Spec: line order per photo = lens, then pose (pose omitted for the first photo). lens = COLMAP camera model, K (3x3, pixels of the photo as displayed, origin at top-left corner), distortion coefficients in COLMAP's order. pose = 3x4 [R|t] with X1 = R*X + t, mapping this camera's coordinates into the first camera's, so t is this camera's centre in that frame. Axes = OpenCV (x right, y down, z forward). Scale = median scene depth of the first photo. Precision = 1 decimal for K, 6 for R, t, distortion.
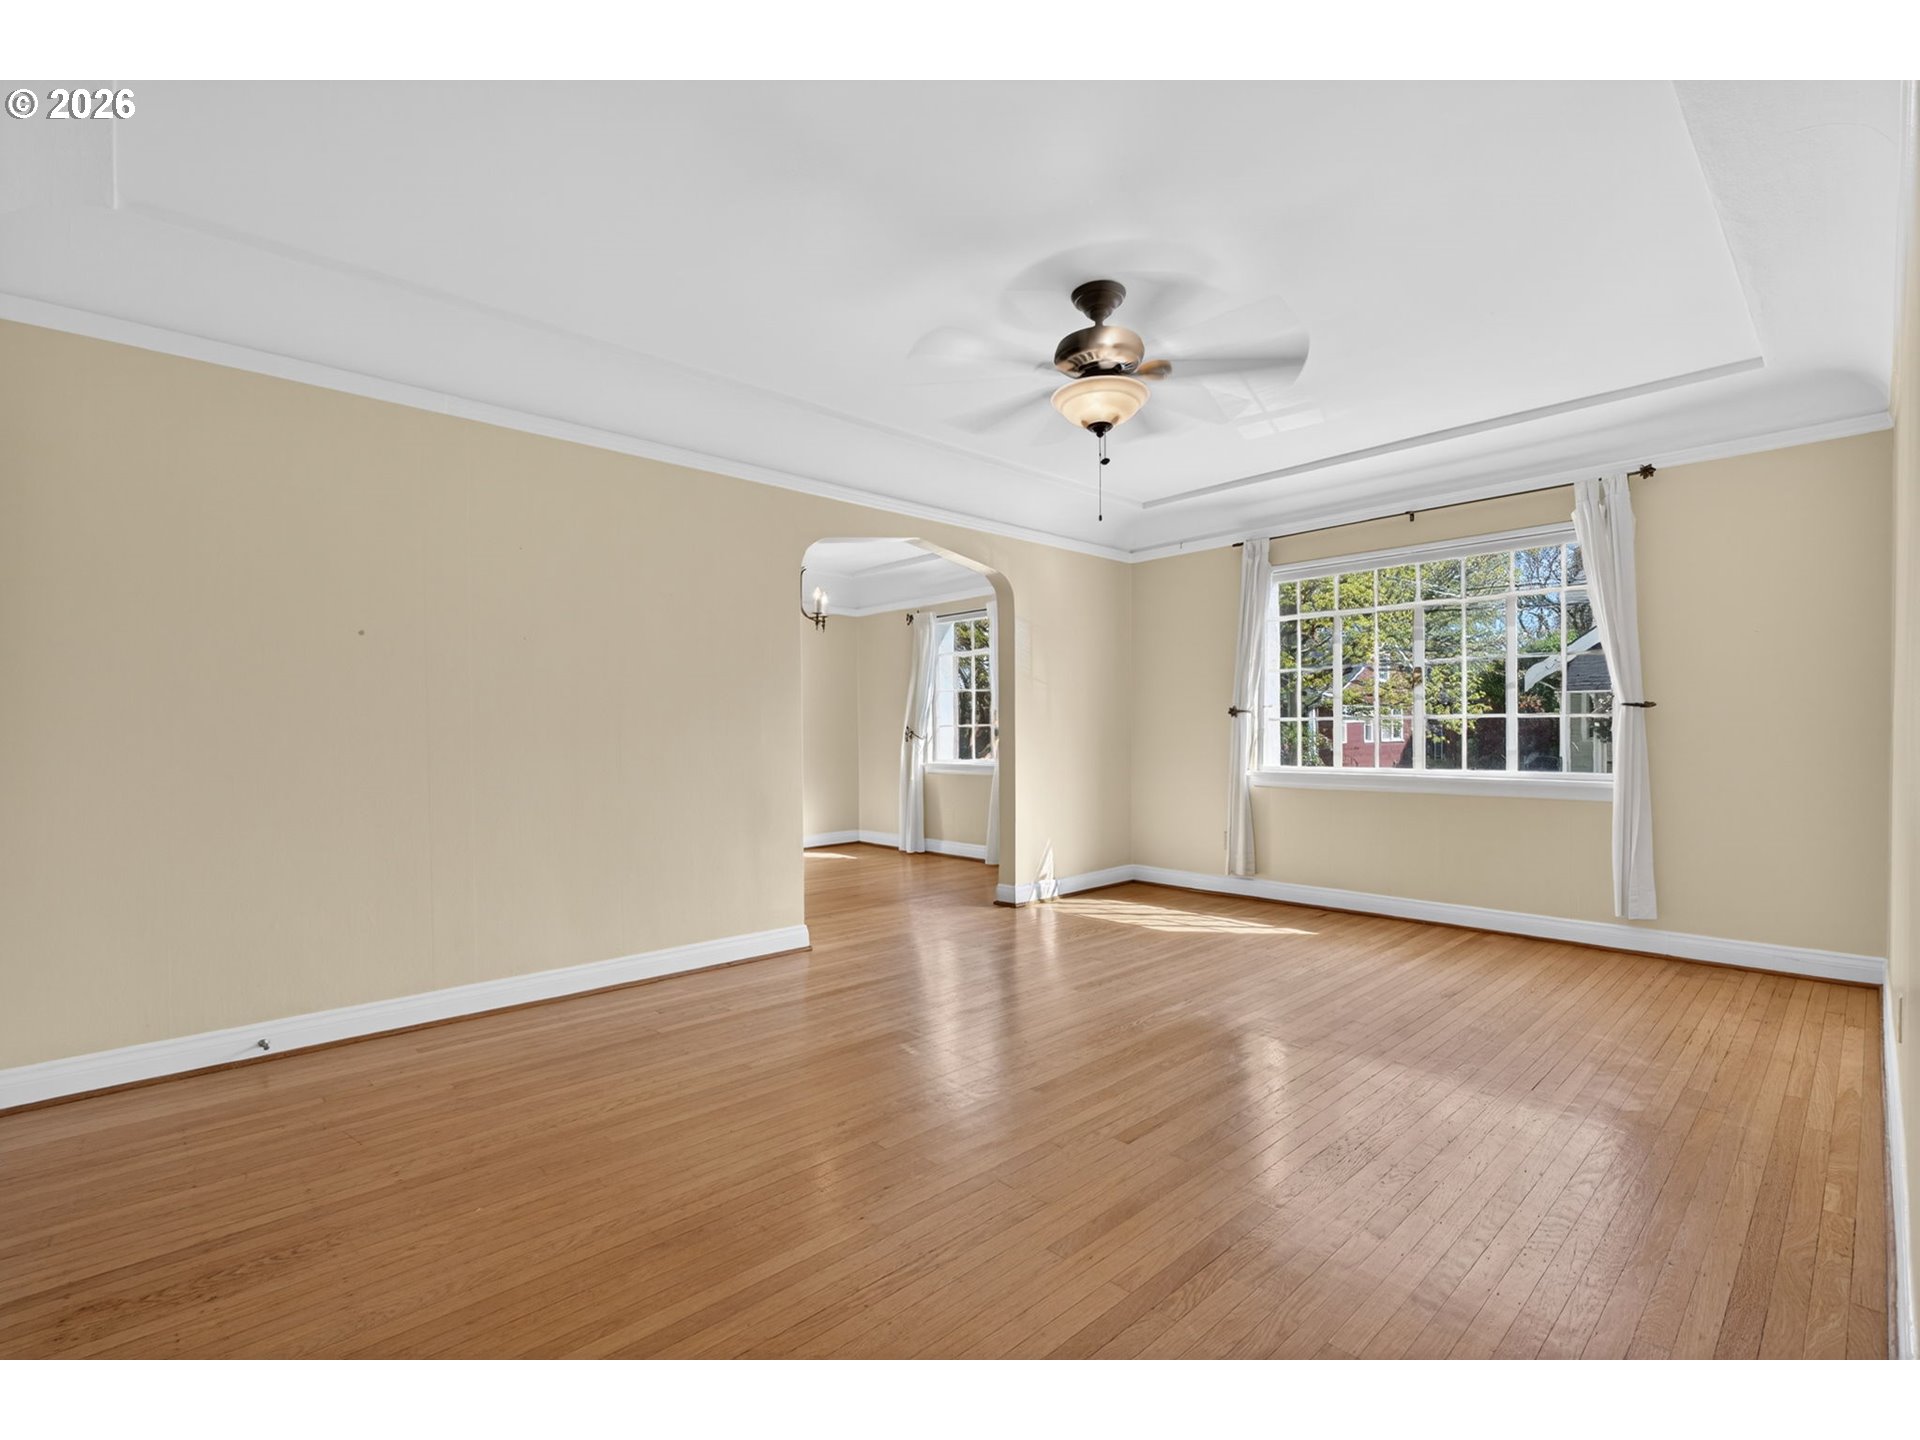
lens RADIAL K [[878.6, 0, 947.3], [0, 878.6, 726.4], [0, 0, 1]] dist [-0.000268, -0.000175]
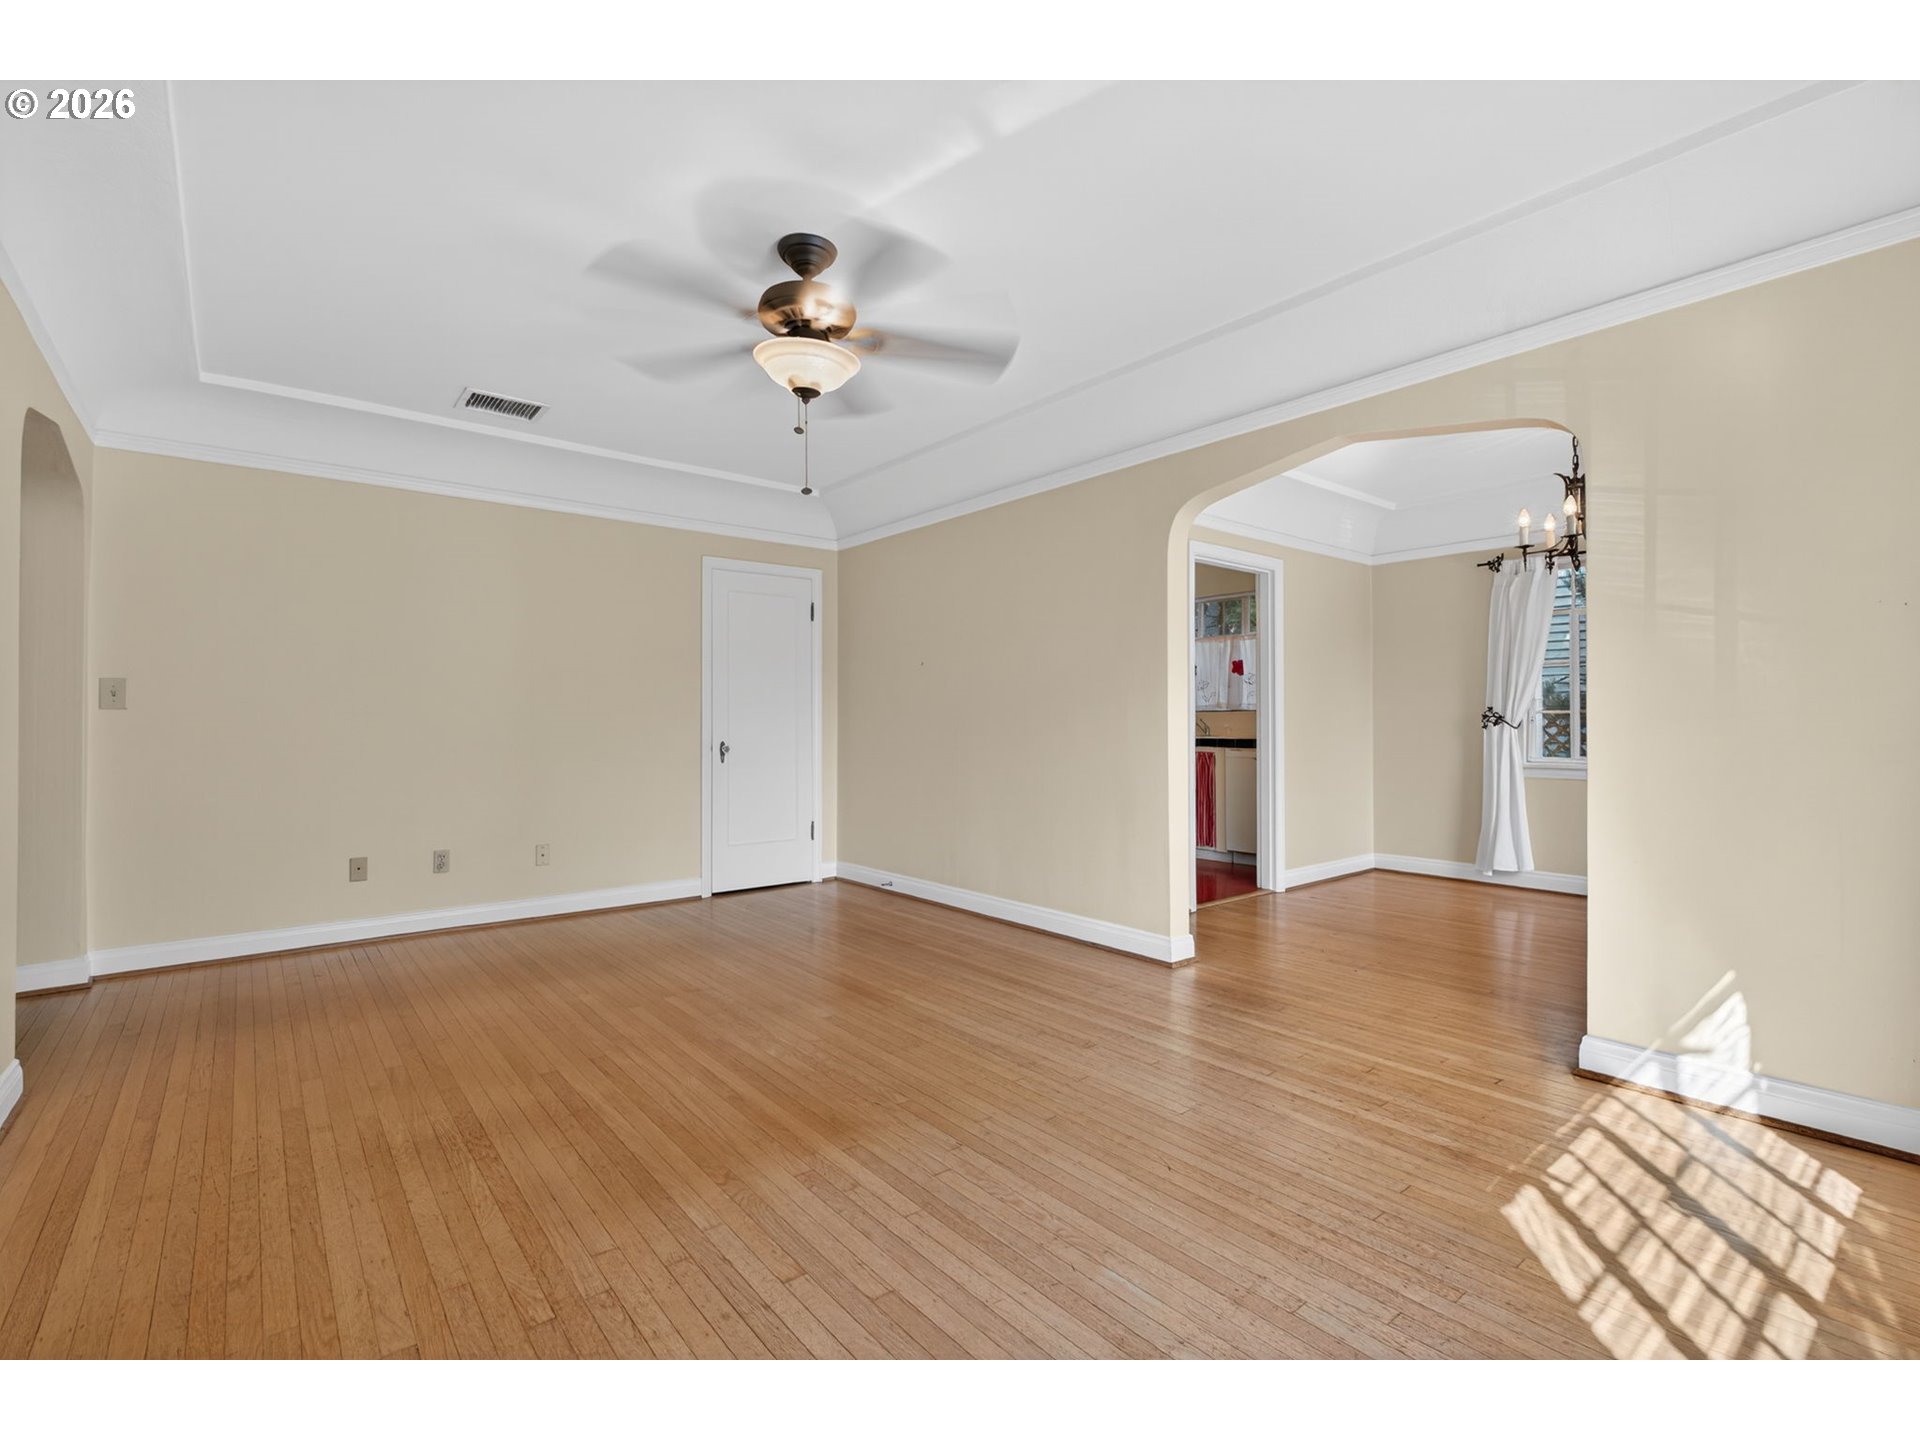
lens RADIAL K [[877.6, 0, 945.2], [0, 877.6, 716.4], [0, 0, 1]] dist [0.000342, 0.000037]
pose [[-0.079148, -0.001437, -0.996862, 0.687246], [0.009995, 0.999948, -0.002235, -0.001731], [0.996813, -0.010140, -0.079130, 0.770554]]
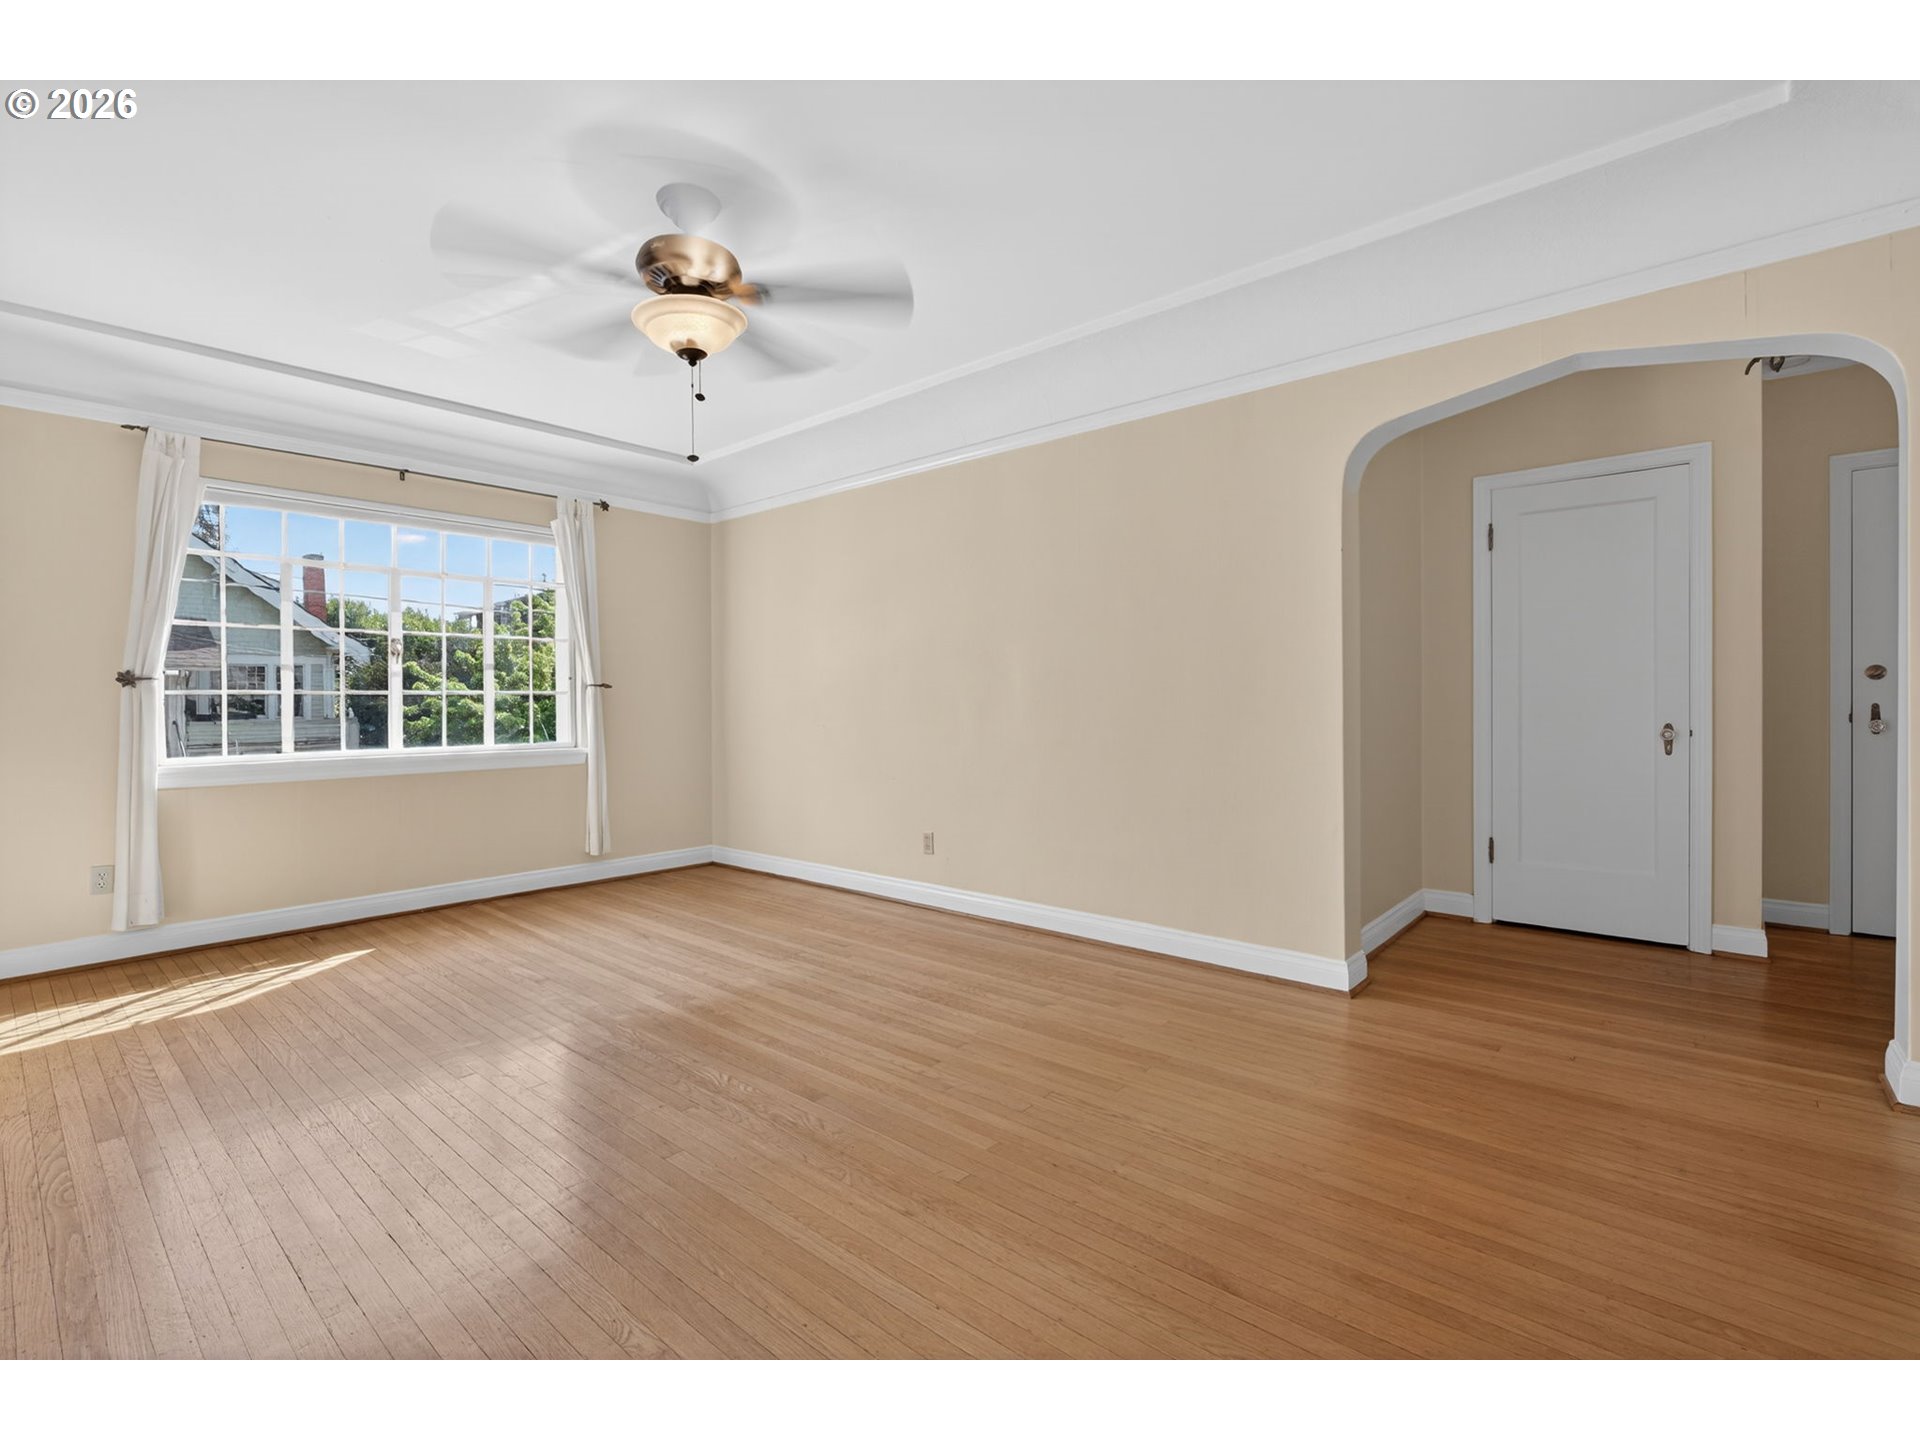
lens RADIAL K [[864.9, 0, 960.6], [0, 864.9, 703.2], [0, 0, 1]] dist [0.000209, -0.000467]
pose [[-0.103325, 0.006118, 0.994629, -0.444406], [-0.001089, 0.999980, -0.006264, 0.006002], [-0.994647, -0.001730, -0.103316, 0.522367]]
